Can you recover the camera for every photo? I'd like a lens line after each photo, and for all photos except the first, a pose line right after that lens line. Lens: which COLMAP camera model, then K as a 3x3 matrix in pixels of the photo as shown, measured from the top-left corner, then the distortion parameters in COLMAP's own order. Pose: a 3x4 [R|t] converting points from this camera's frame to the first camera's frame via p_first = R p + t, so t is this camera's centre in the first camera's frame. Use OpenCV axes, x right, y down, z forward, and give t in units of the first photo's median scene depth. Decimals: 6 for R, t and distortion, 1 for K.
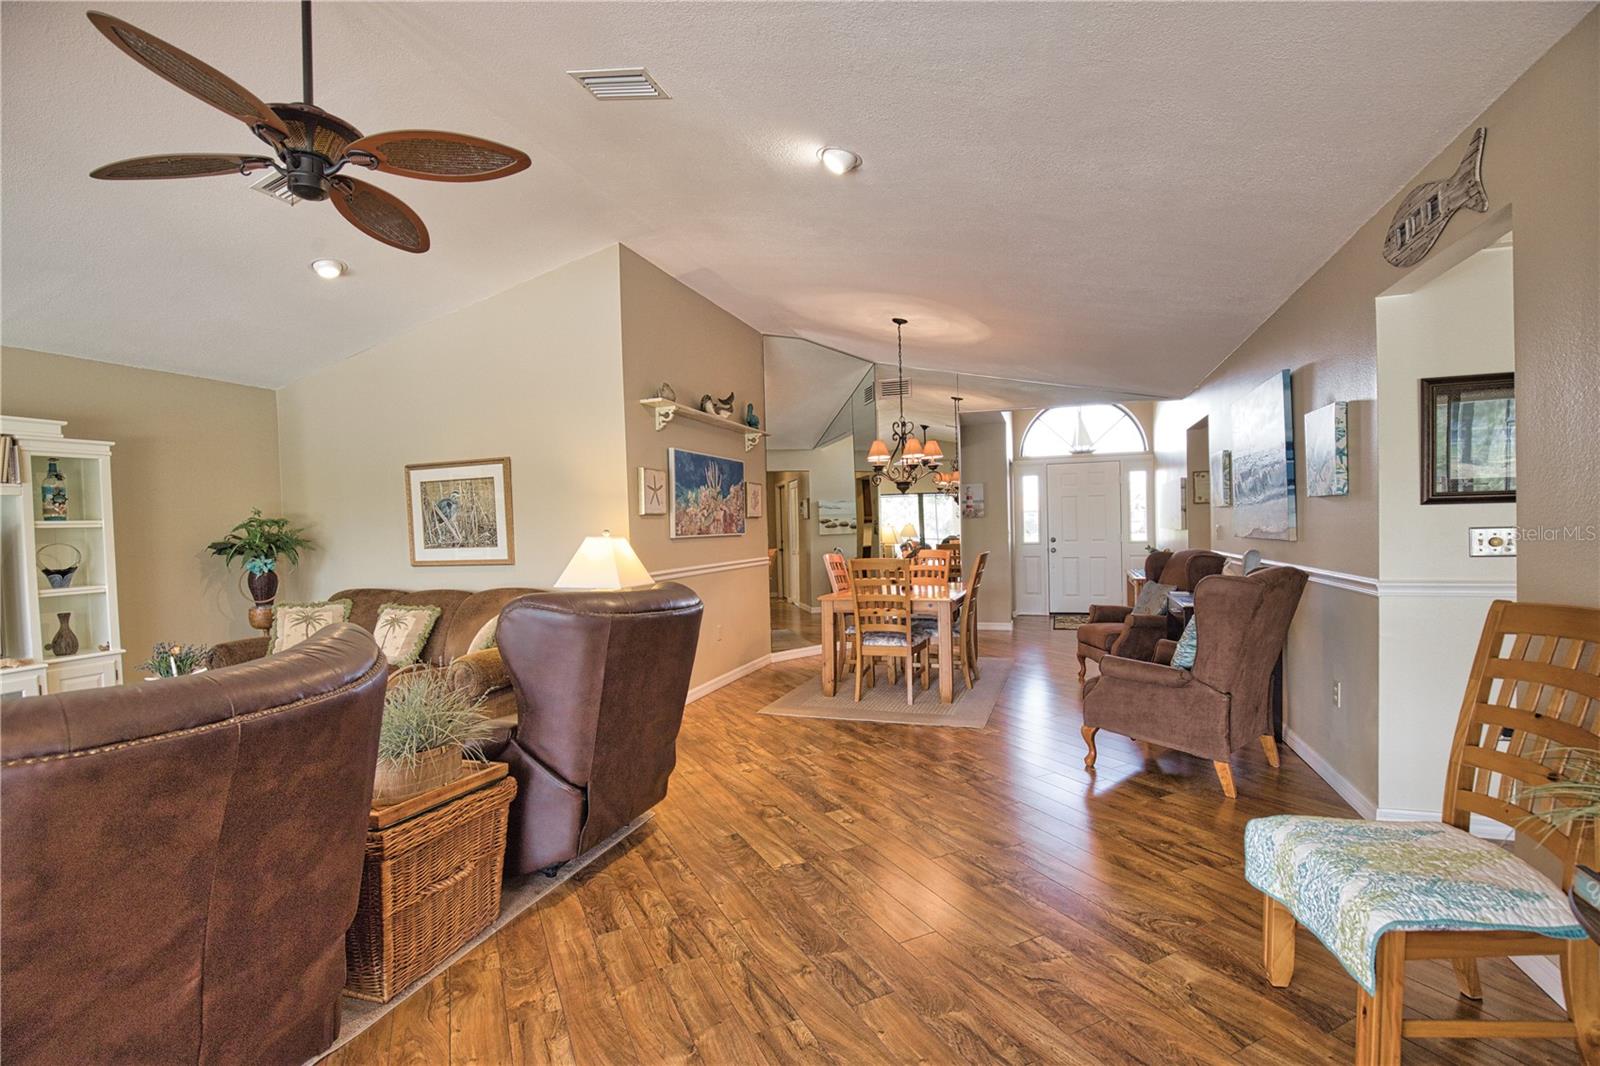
lens RADIAL K [[745.8, 0, 810.7], [0, 745.8, 540.5], [0, 0, 1]] dist [-0.032281, 0.000798]
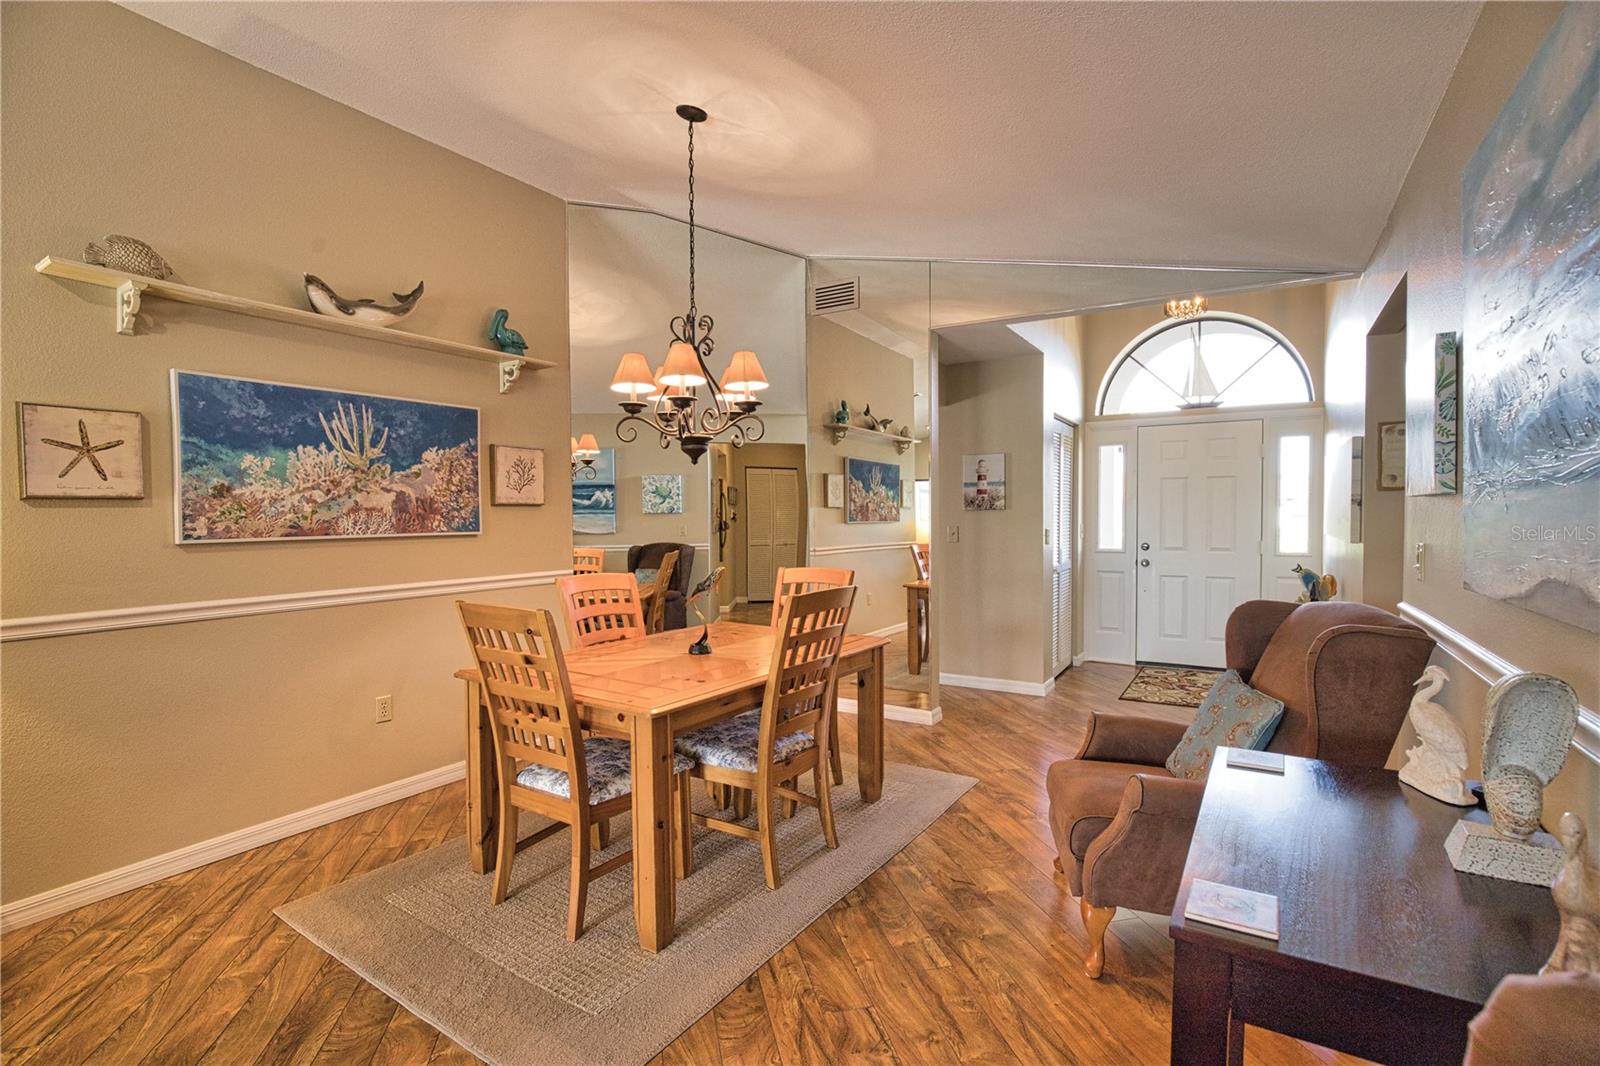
lens RADIAL K [[745.8, 0, 780.6], [0, 745.8, 555.5], [0, 0, 1]] dist [-0.032281, 0.000798]
pose [[0.968475, 0.033714, -0.246820, 0.225618], [-0.023466, 0.998741, 0.044346, -0.017478], [0.248005, -0.037156, 0.968046, 0.387356]]
